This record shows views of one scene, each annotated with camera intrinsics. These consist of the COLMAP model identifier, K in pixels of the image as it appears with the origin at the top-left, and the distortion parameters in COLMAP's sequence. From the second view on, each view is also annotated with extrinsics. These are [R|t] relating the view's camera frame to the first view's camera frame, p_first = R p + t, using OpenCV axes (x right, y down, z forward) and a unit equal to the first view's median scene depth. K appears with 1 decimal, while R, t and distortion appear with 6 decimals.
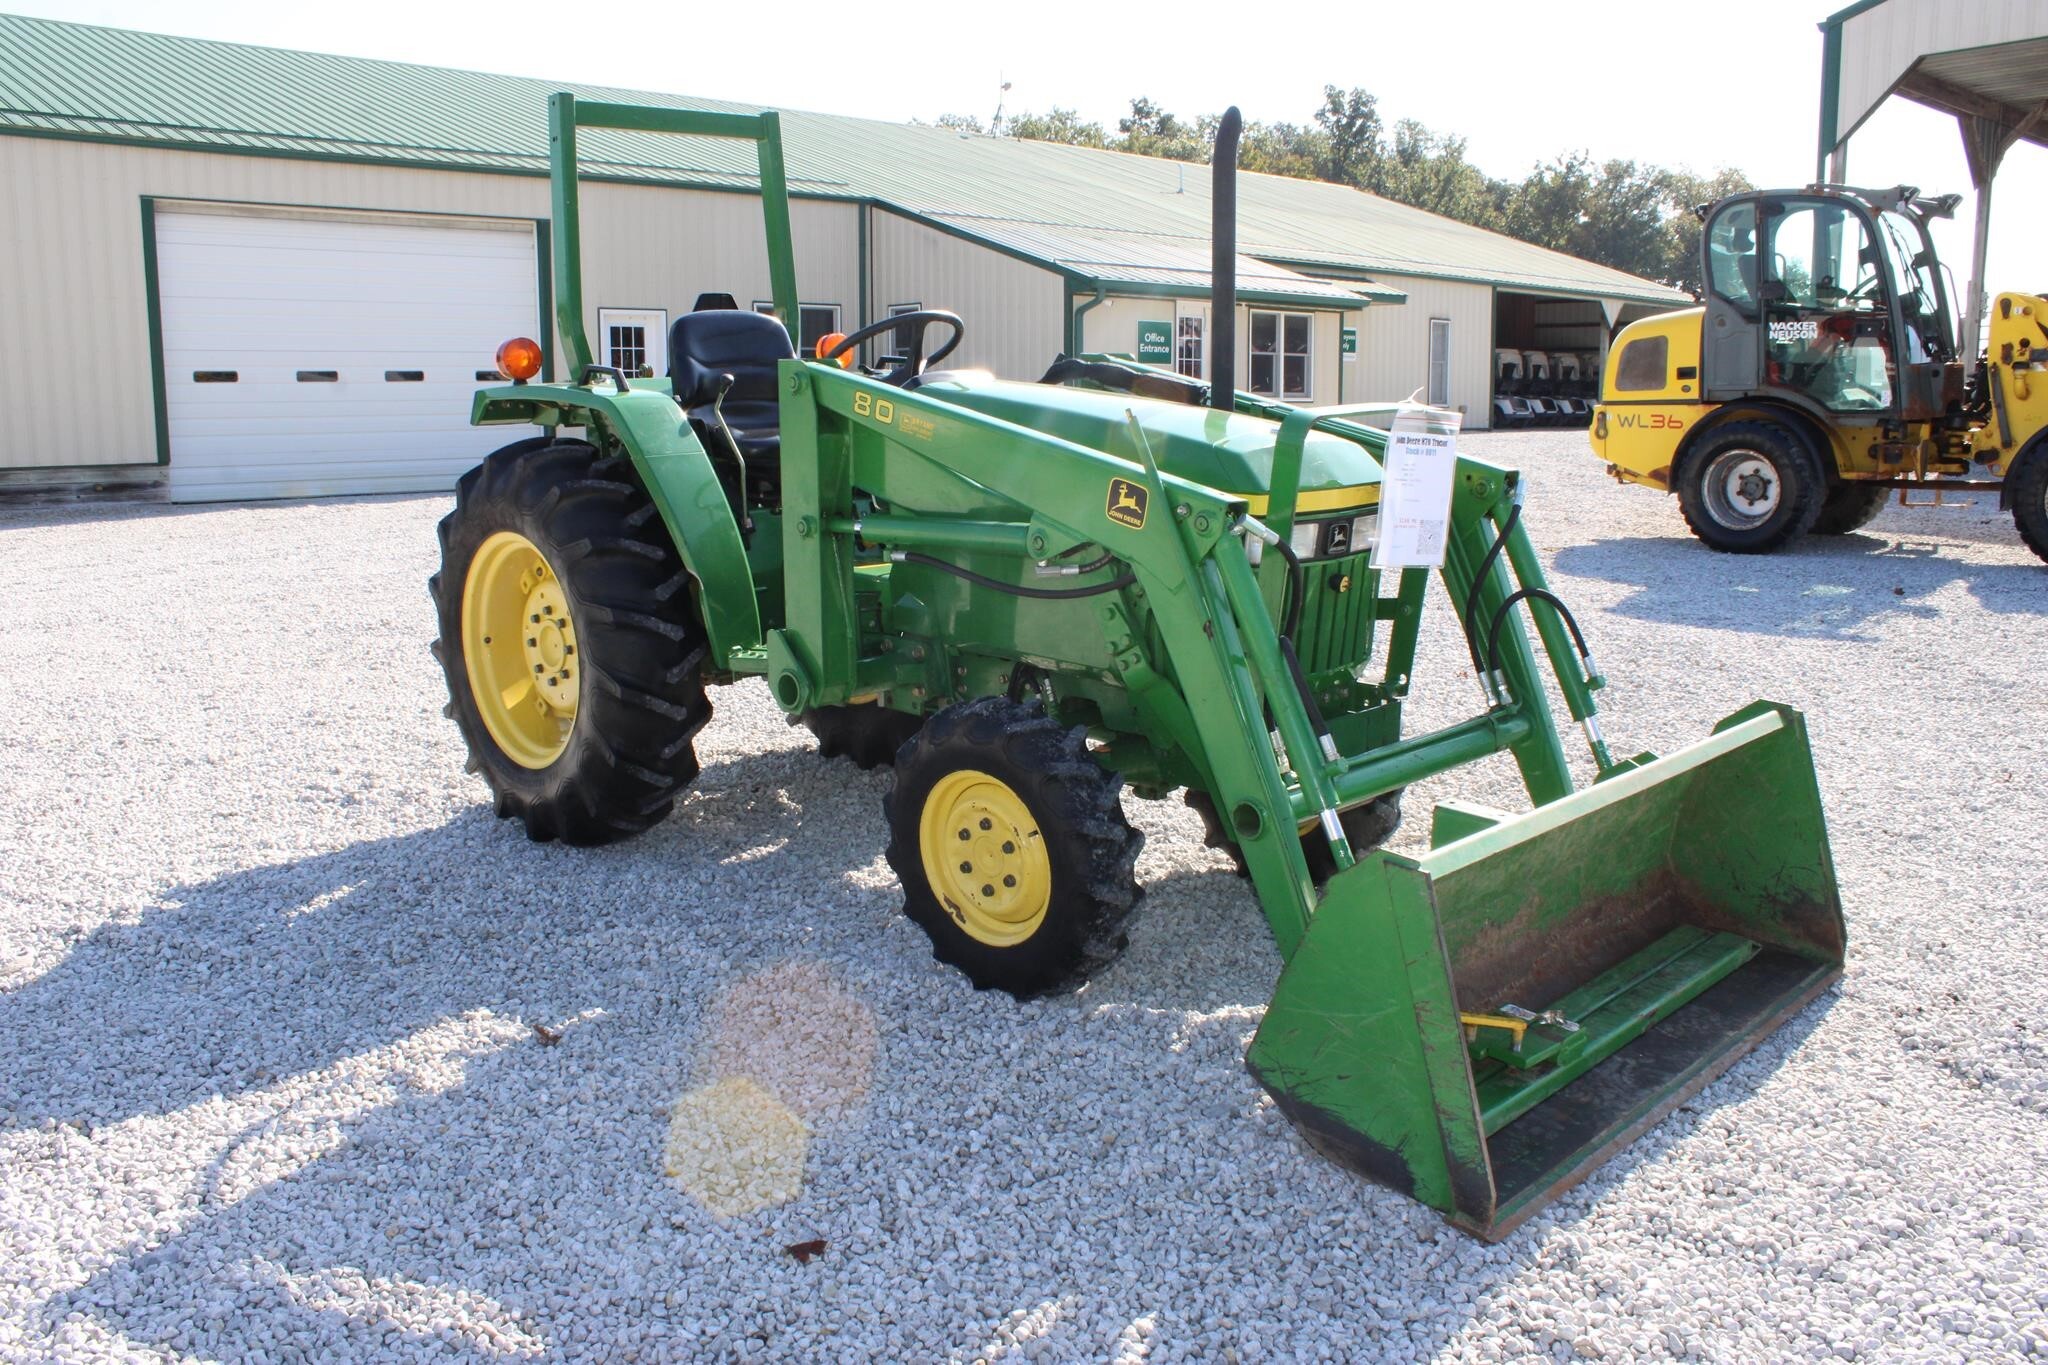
lens RADIAL K [[1667.5, 0, 1004.7], [0, 1667.5, 688.7], [0, 0, 1]] dist [-0.122894, 0.075660]
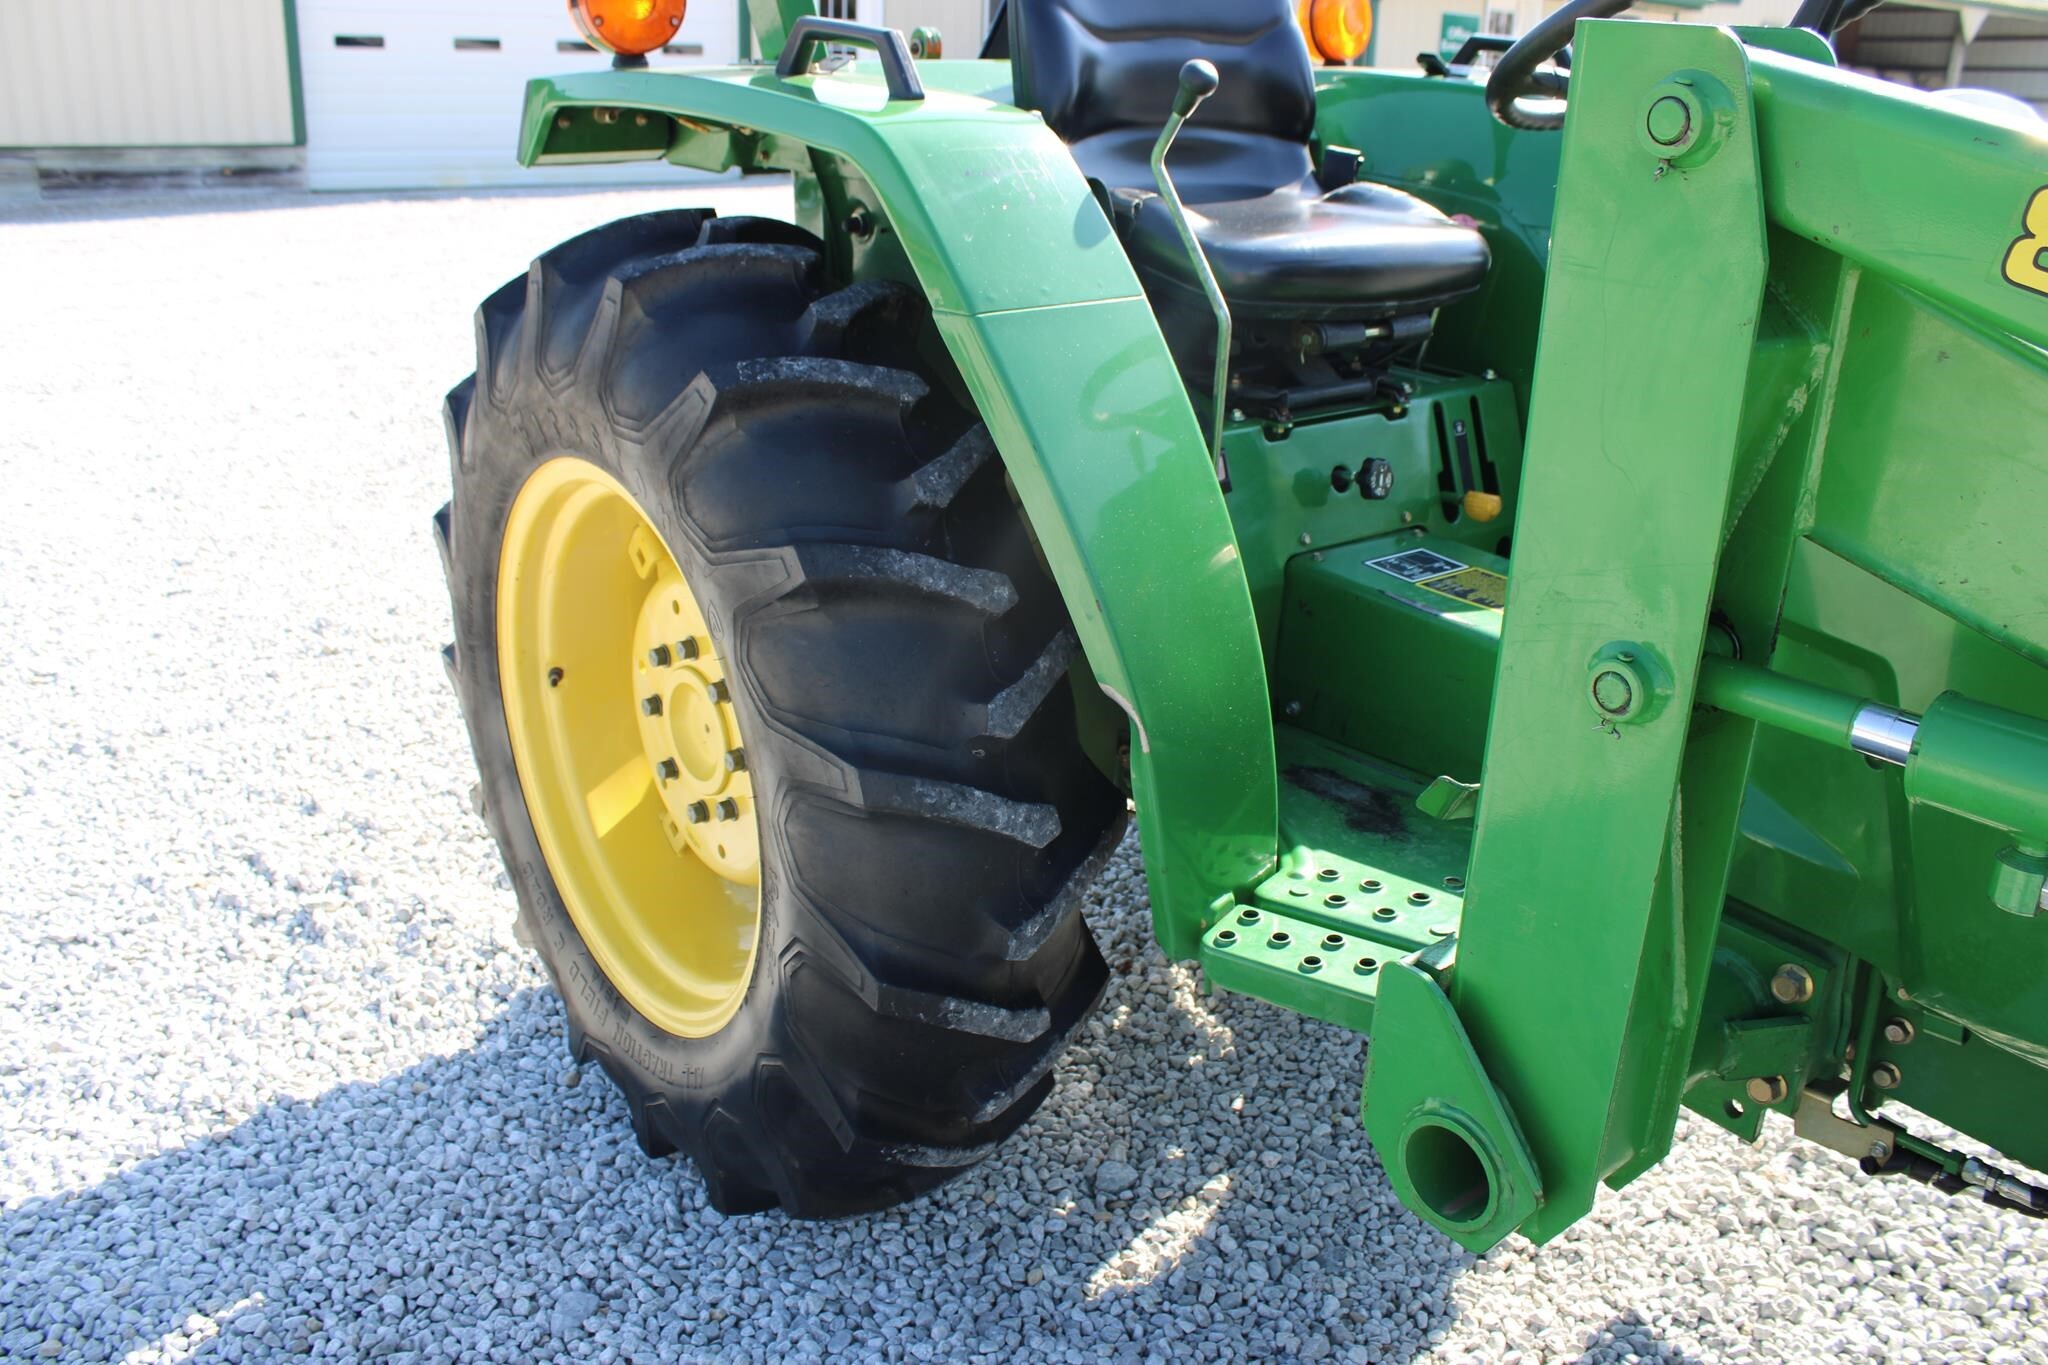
lens RADIAL K [[1691.6, 0, 1031.8], [0, 1691.6, 668.9], [0, 0, 1]] dist [-0.161812, 0.138960]
pose [[0.993687, 0.066306, -0.090496, -0.156347], [-0.050699, 0.984990, 0.164999, -0.114622], [0.100078, -0.159369, 0.982133, 0.606969]]
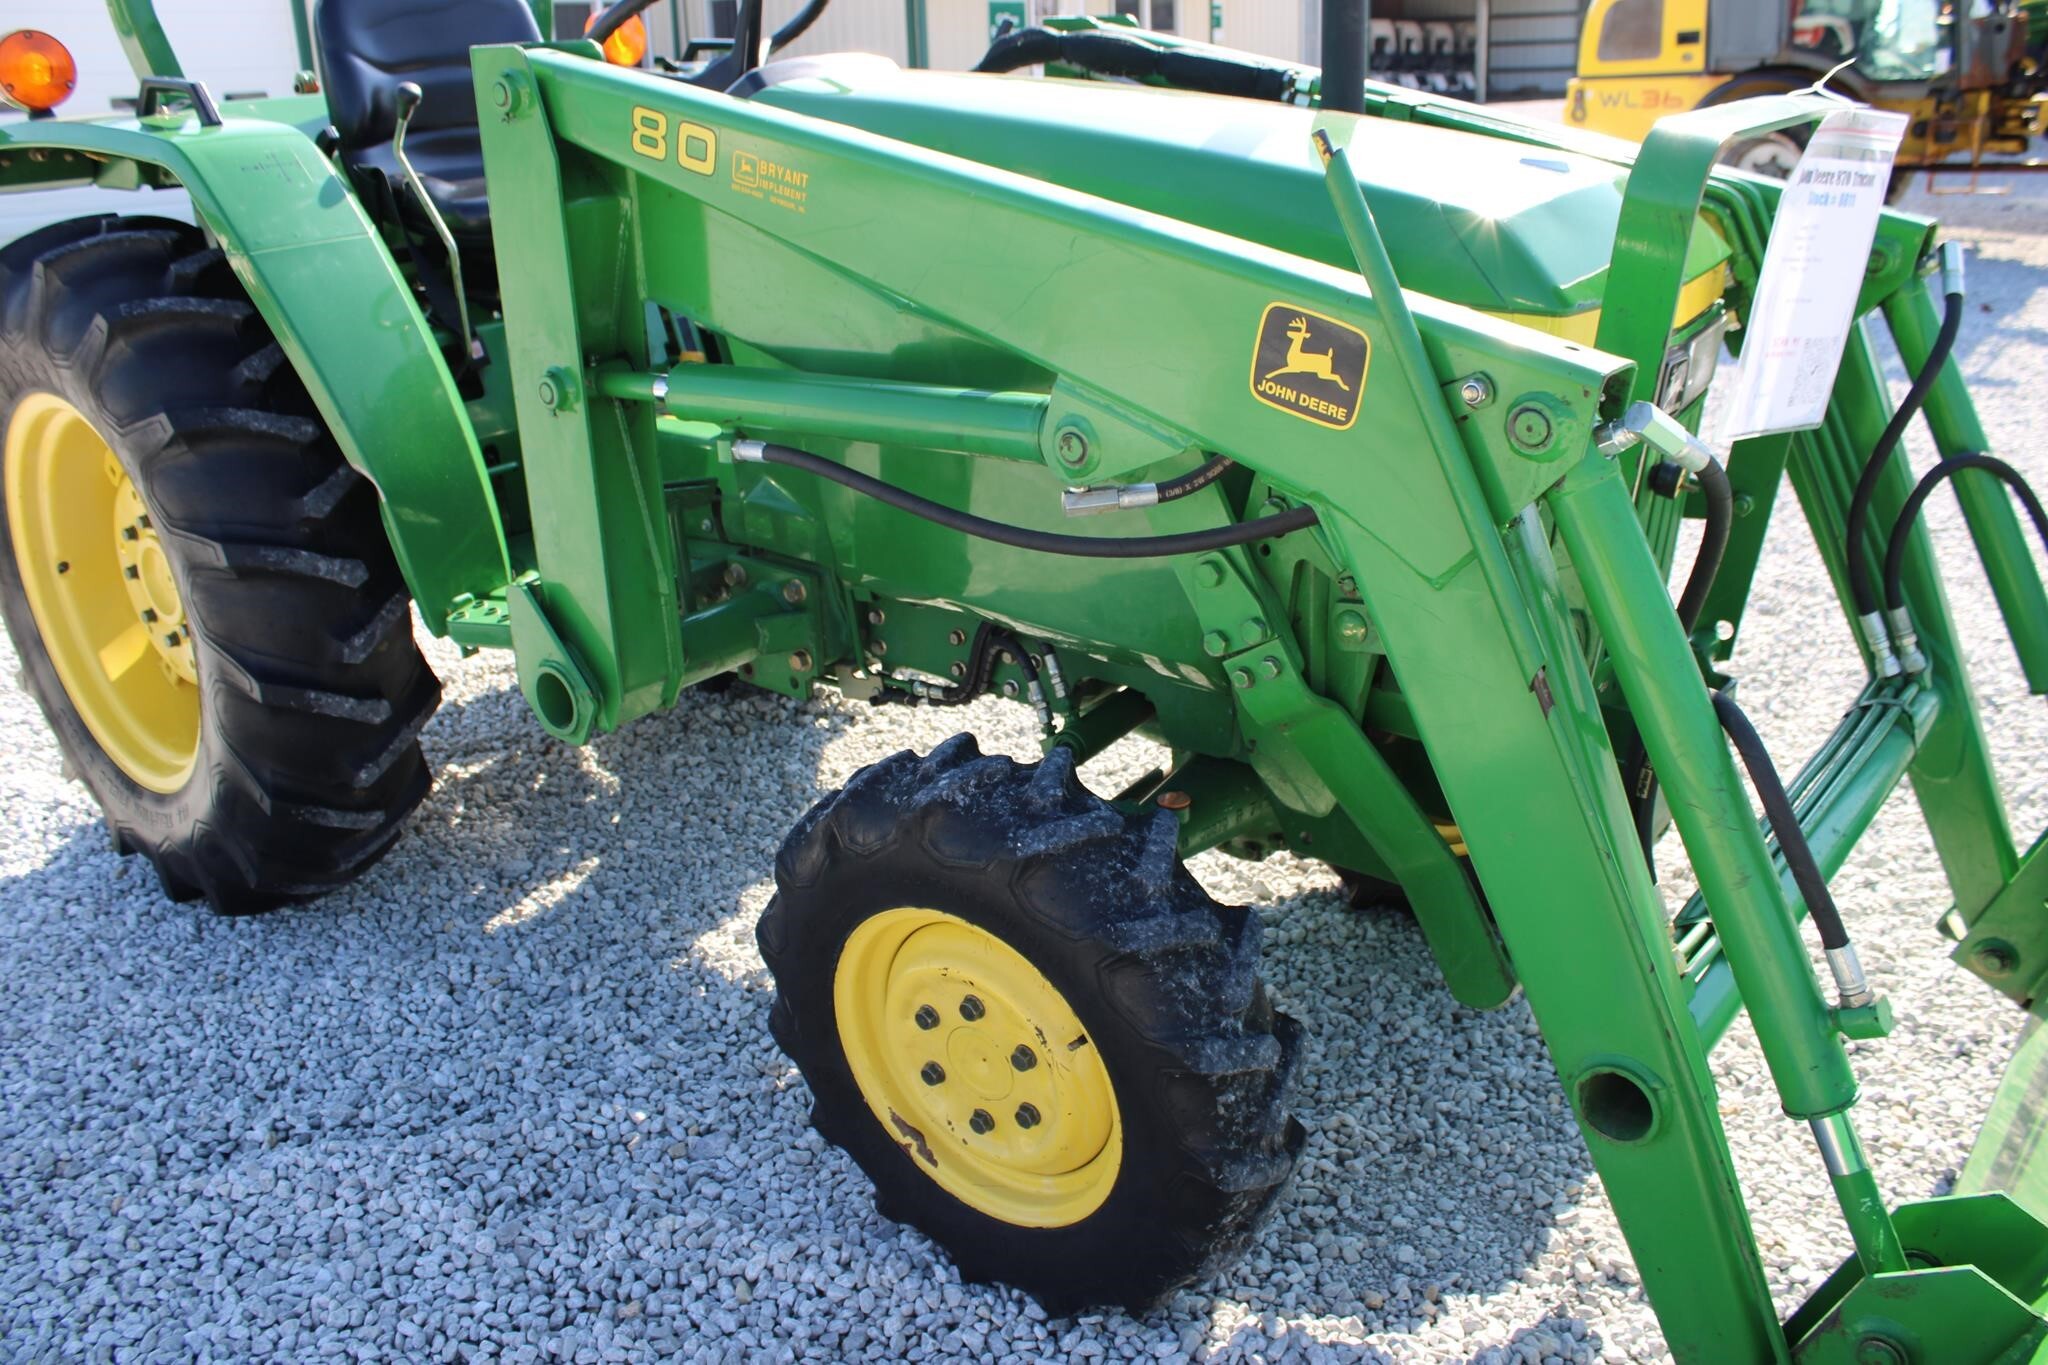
lens RADIAL K [[1691.6, 0, 1022.2], [0, 1691.6, 666.1], [0, 0, 1]] dist [-0.161812, 0.138960]
pose [[0.993730, -0.067307, 0.089276, -0.026095], [0.052135, 0.985324, 0.162540, -0.074457], [-0.098905, -0.156866, 0.982655, 0.401991]]
